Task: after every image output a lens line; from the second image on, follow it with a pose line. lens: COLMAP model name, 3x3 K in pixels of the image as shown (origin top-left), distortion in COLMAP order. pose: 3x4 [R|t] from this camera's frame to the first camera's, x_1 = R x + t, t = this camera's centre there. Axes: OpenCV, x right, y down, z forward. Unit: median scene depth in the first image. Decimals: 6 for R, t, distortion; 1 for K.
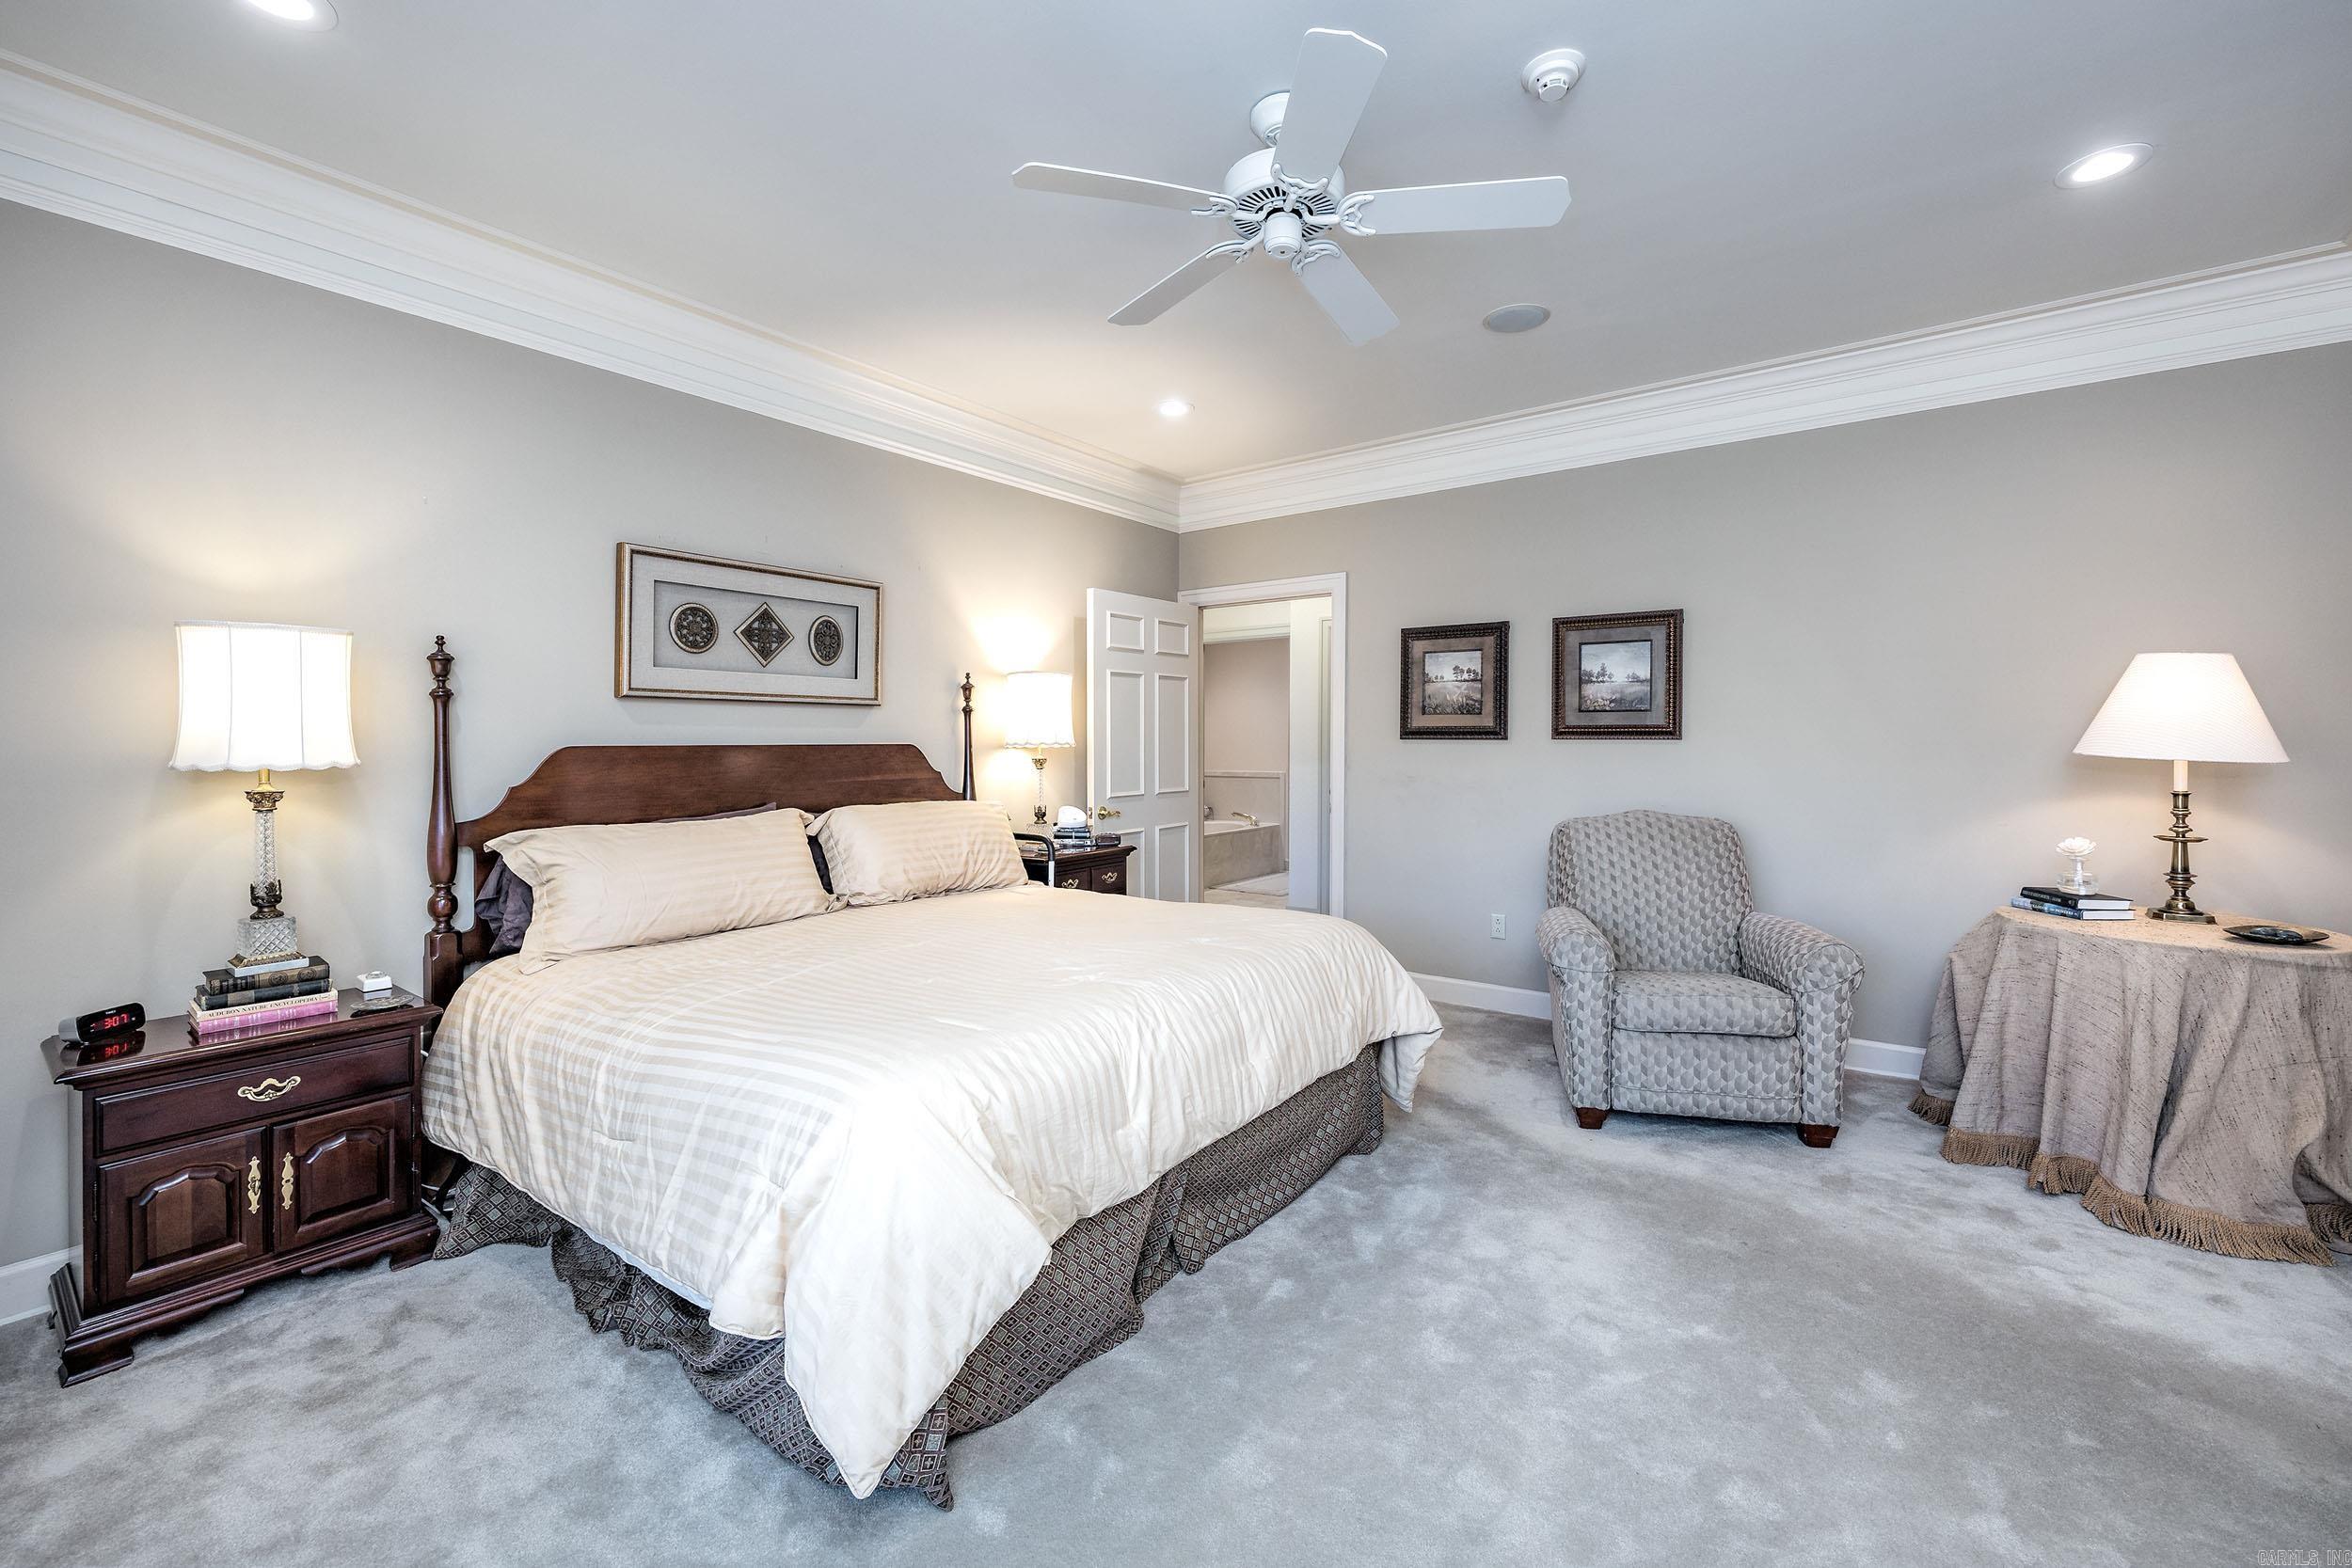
lens RADIAL K [[933.9, 0, 1107.4], [0, 933.9, 742.2], [0, 0, 1]] dist [-0.003738, -0.000046]
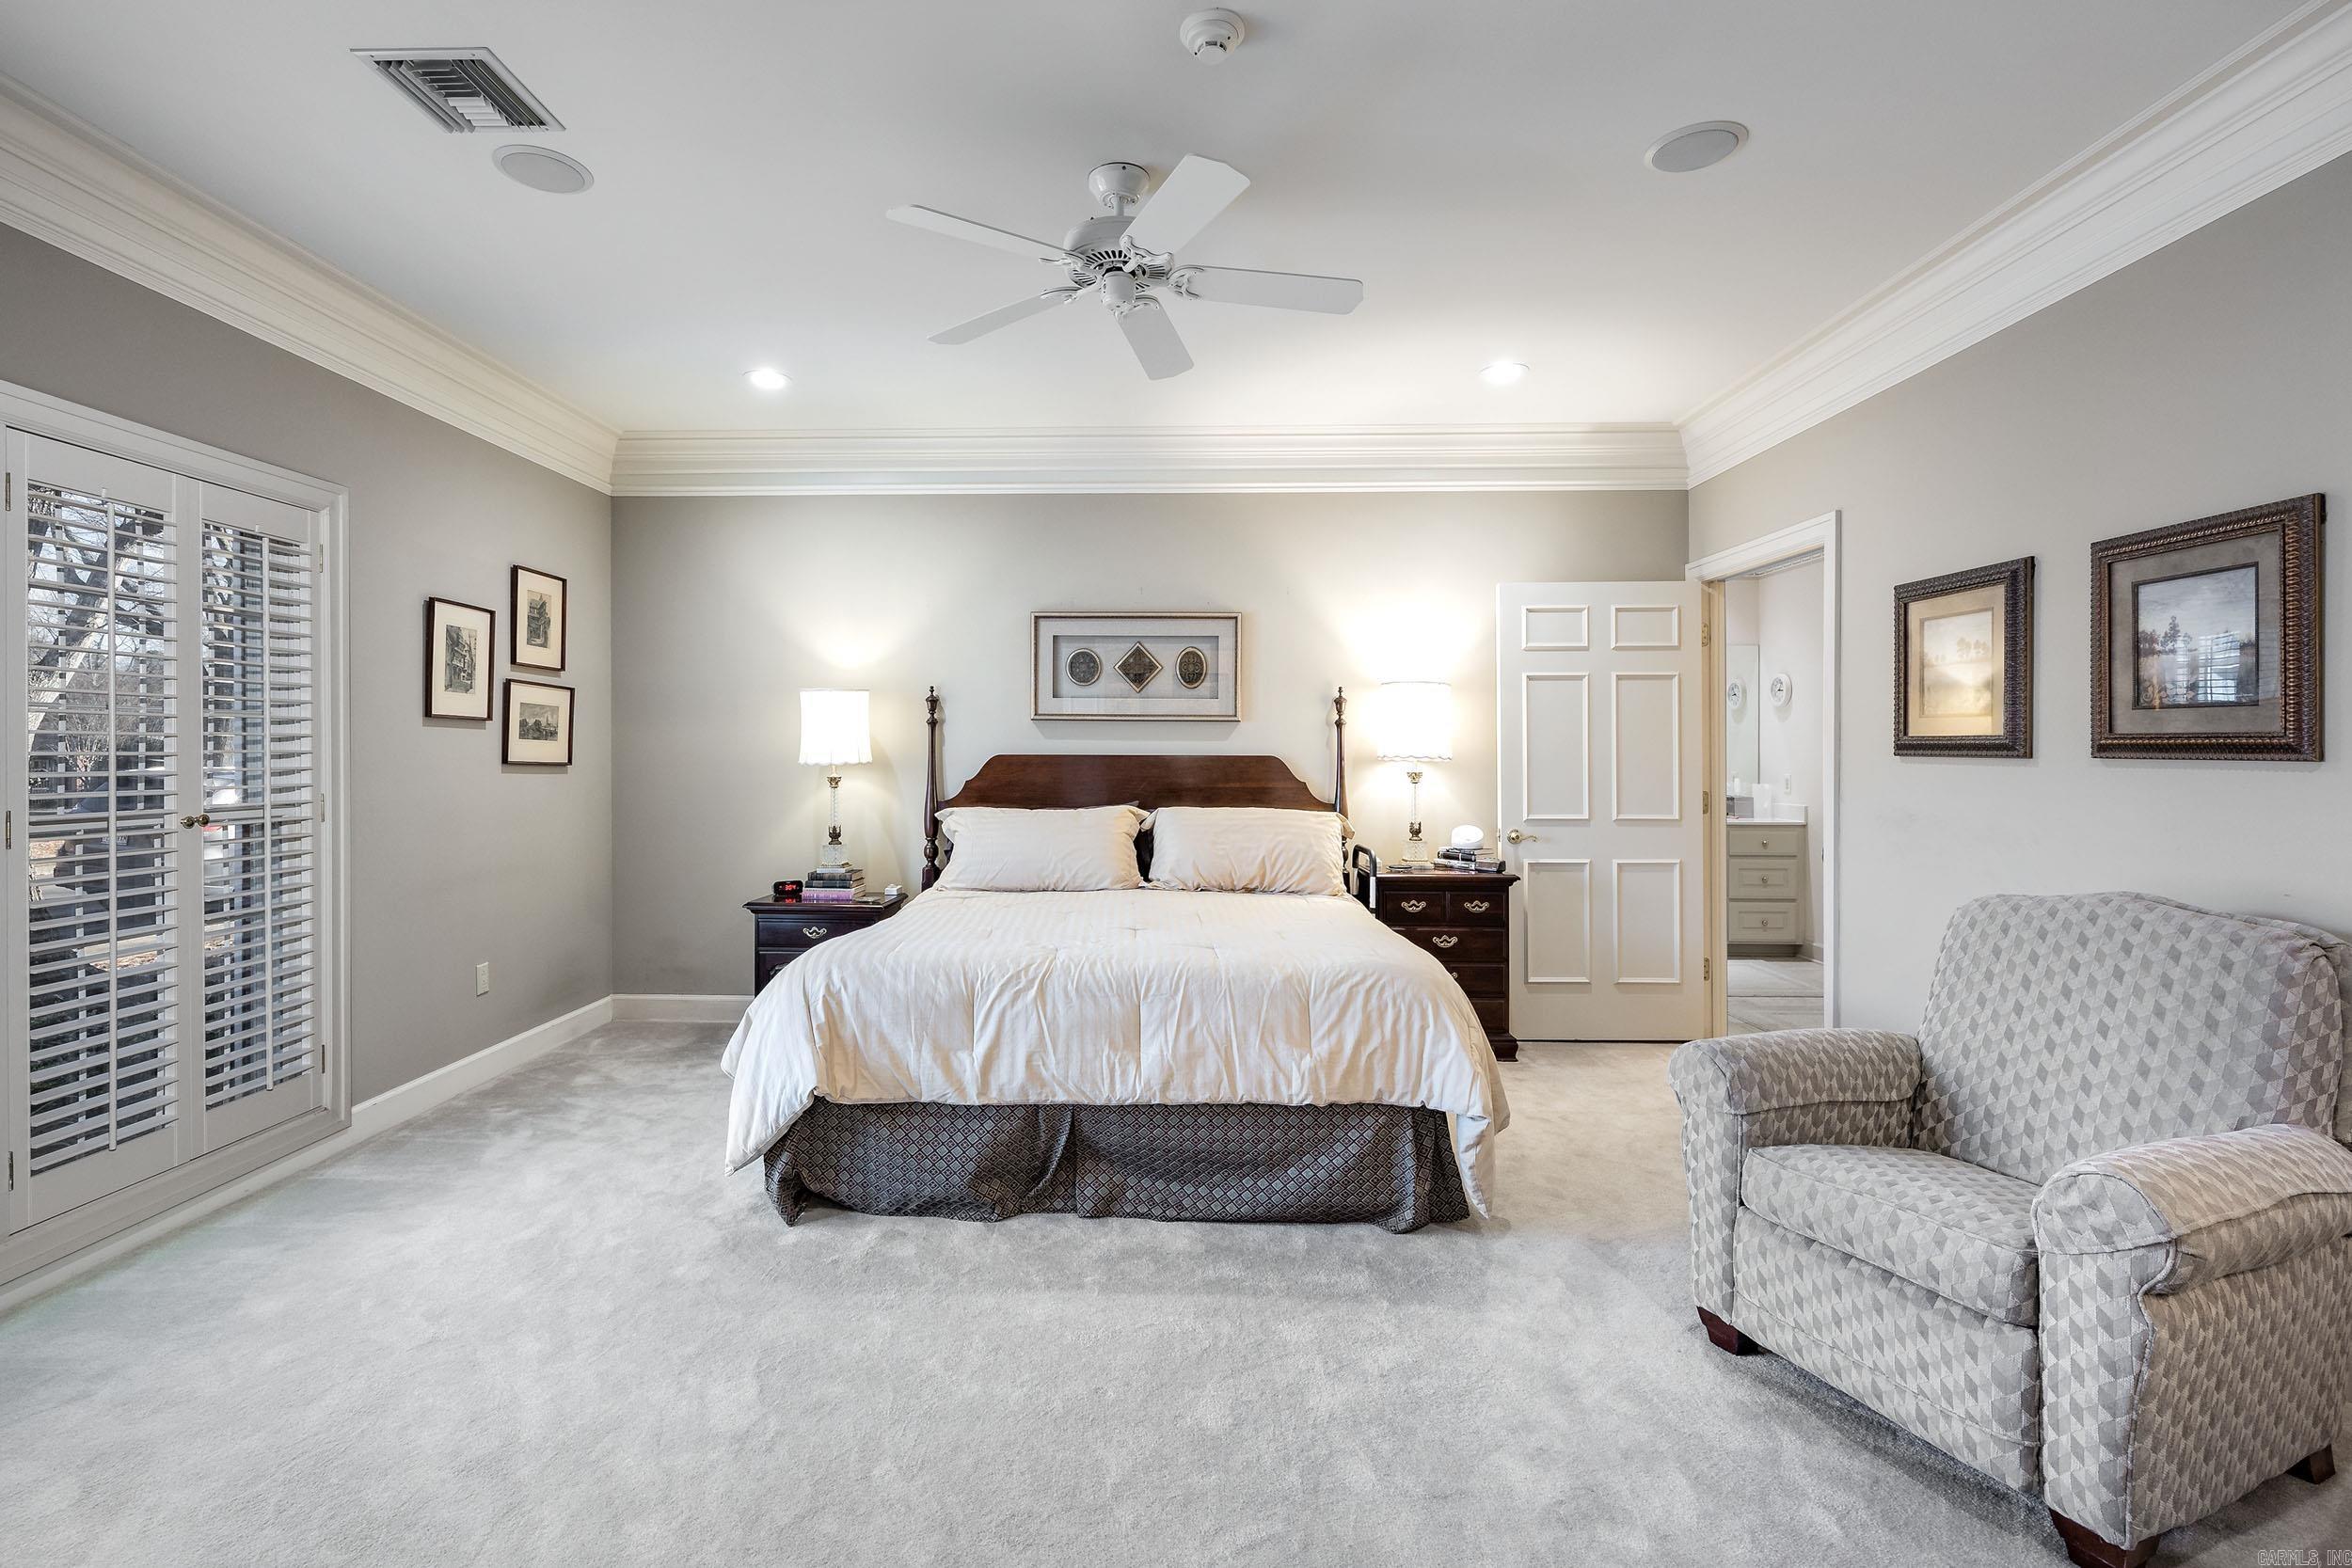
lens RADIAL K [[979.4, 0, 1125.2], [0, 979.4, 741.8], [0, 0, 1]] dist [-0.001680, -0.001302]
pose [[0.589243, -0.001757, -0.807954, 0.635390], [-0.007473, 0.999943, -0.007624, -0.004416], [0.807921, 0.010530, 0.589196, 0.189586]]
